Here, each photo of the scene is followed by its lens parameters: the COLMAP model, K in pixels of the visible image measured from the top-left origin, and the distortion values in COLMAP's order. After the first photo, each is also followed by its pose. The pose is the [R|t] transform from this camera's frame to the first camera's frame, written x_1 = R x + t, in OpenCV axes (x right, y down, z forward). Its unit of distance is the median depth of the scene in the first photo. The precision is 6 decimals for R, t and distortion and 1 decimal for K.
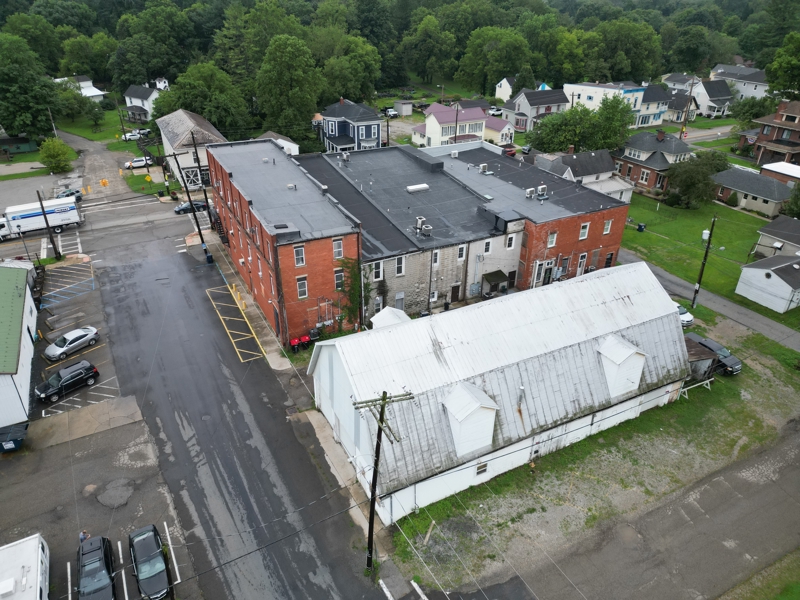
lens RADIAL K [[558.0, 0, 399.8], [0, 558.0, 298.7], [0, 0, 1]] dist [0.079131, -0.077024]
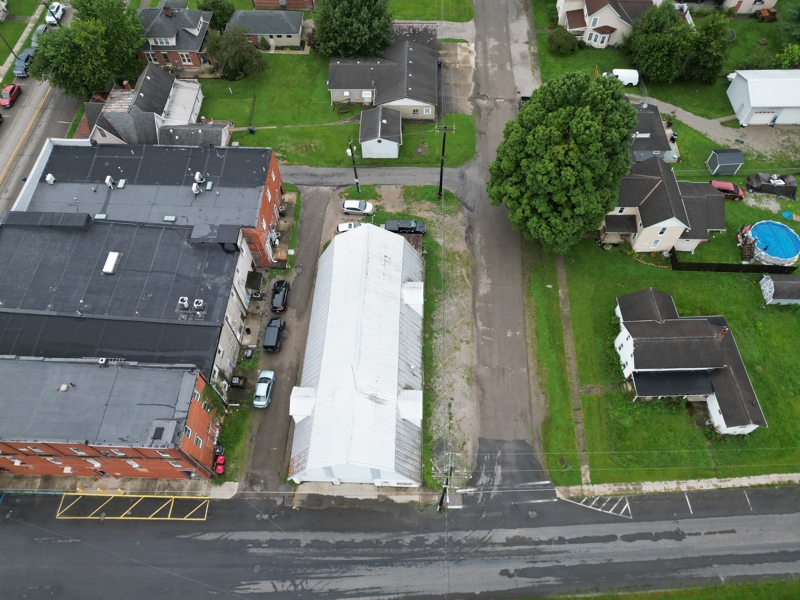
lens RADIAL K [[558.0, 0, 399.8], [0, 558.0, 298.7], [0, 0, 1]] dist [0.079131, -0.077024]
pose [[0.492019, -0.754422, 0.434471, -0.230390], [0.444780, 0.646841, 0.619490, -0.652667], [-0.748390, -0.111557, 0.653810, 0.016610]]
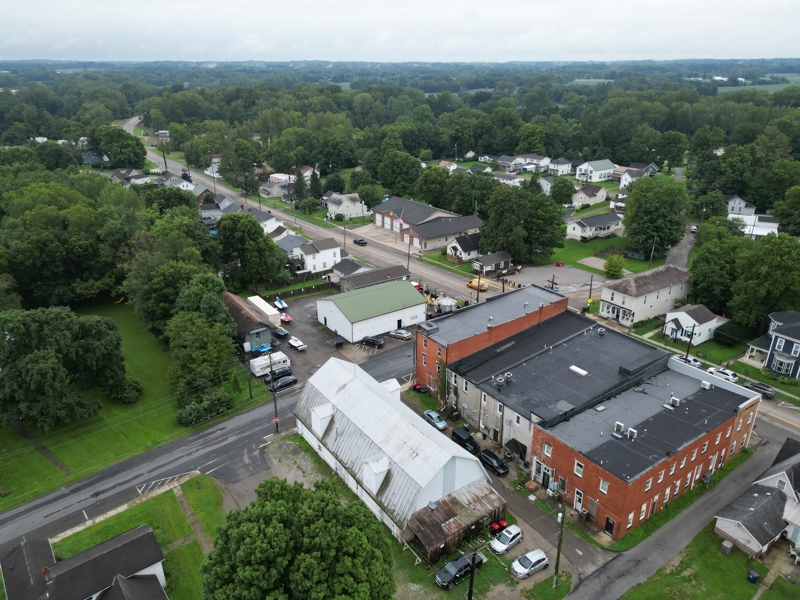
lens RADIAL K [[558.0, 0, 399.8], [0, 558.0, 298.7], [0, 0, 1]] dist [0.079131, -0.077024]
pose [[0.139617, 0.362682, -0.921395, 1.285658], [-0.485281, 0.836164, 0.255599, -0.556958], [0.863139, 0.411450, 0.292746, 0.300175]]
